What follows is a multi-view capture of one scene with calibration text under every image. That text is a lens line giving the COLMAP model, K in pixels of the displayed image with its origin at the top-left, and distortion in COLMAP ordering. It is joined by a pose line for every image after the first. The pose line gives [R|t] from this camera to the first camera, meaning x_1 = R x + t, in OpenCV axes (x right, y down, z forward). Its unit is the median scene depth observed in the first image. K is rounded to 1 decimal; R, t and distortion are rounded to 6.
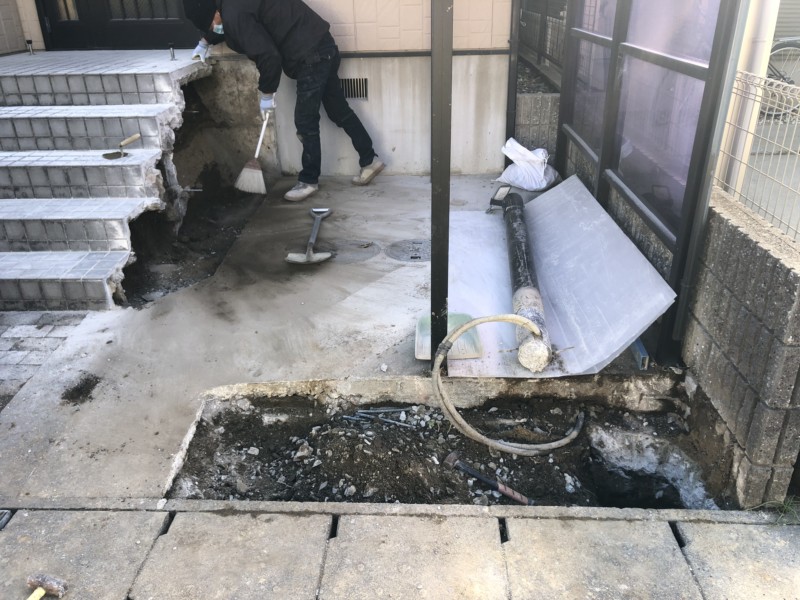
lens RADIAL K [[655.7, 0, 400.0], [0, 655.7, 300.0], [0, 0, 1]] dist [0.014177, -0.005685]
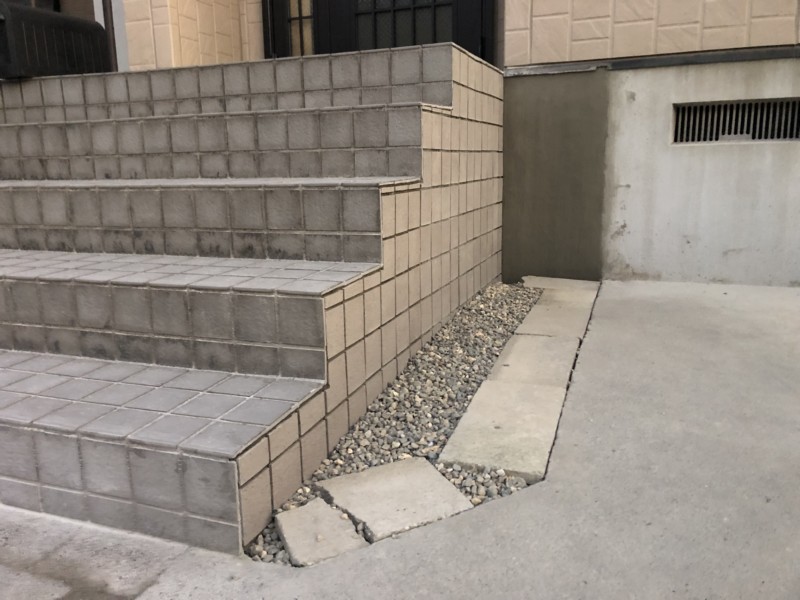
lens RADIAL K [[655.7, 0, 400.0], [0, 655.7, 300.0], [0, 0, 1]] dist [0.014177, -0.005685]
pose [[0.952284, 0.062721, -0.298700, -0.242302], [-0.129011, 0.969649, -0.207693, -0.043263], [0.276607, 0.236318, 0.931473, 0.602259]]
